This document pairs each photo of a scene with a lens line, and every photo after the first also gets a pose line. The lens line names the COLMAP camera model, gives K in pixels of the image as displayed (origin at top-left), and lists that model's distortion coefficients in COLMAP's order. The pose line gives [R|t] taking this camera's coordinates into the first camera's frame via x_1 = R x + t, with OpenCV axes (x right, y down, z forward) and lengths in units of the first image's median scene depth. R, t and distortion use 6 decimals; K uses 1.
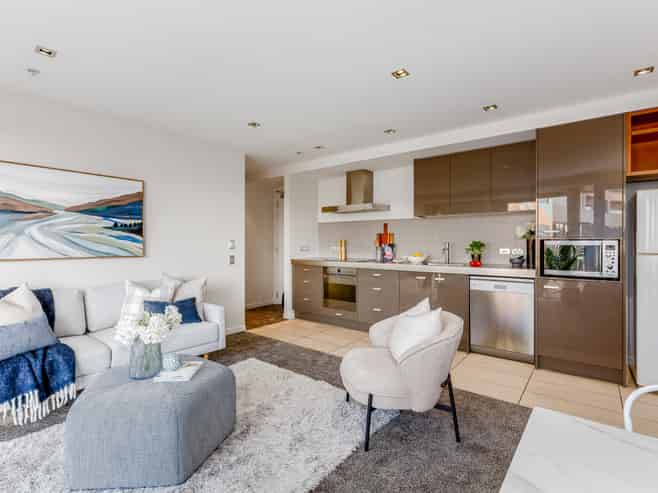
lens RADIAL K [[336.0, 0, 327.6], [0, 336.0, 247.5], [0, 0, 1]] dist [-0.002006, 0.003269]
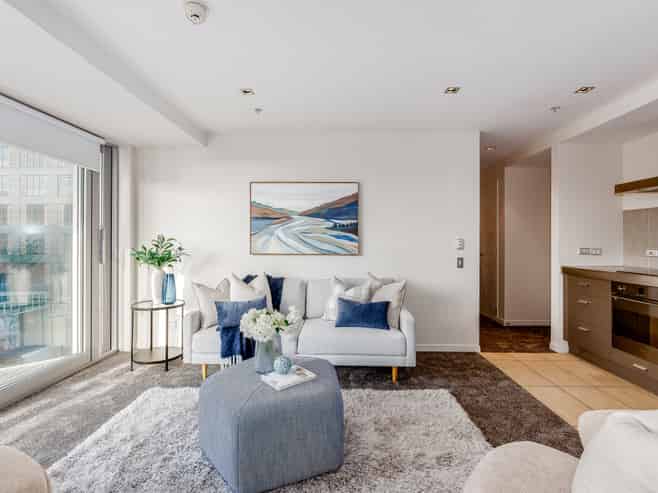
lens RADIAL K [[336.0, 0, 327.9], [0, 336.0, 241.8], [0, 0, 1]] dist [-0.002006, 0.003269]
pose [[0.601631, 0.003892, -0.798765, 0.225957], [-0.013135, 0.999901, -0.005022, -0.007071], [0.798666, 0.013513, 0.601623, 0.298273]]
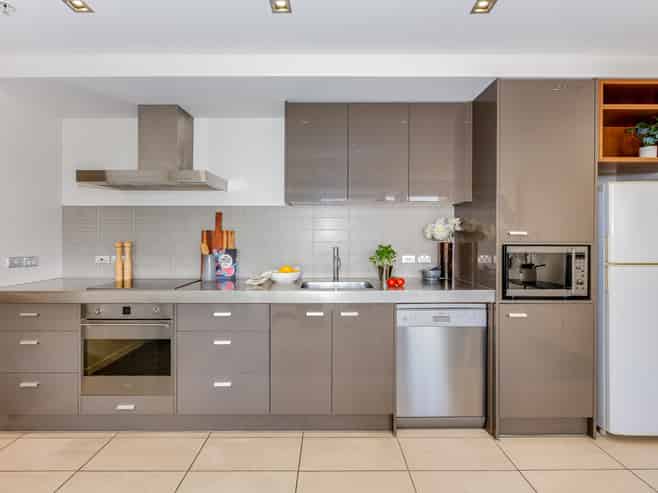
lens RADIAL K [[336.0, 0, 328.4], [0, 336.0, 240.5], [0, 0, 1]] dist [-0.002006, 0.003269]
pose [[0.778624, 0.000406, 0.627491, -0.050438], [0.007463, 0.999923, -0.009907, -0.024877], [-0.627447, 0.012396, 0.778561, 0.624436]]
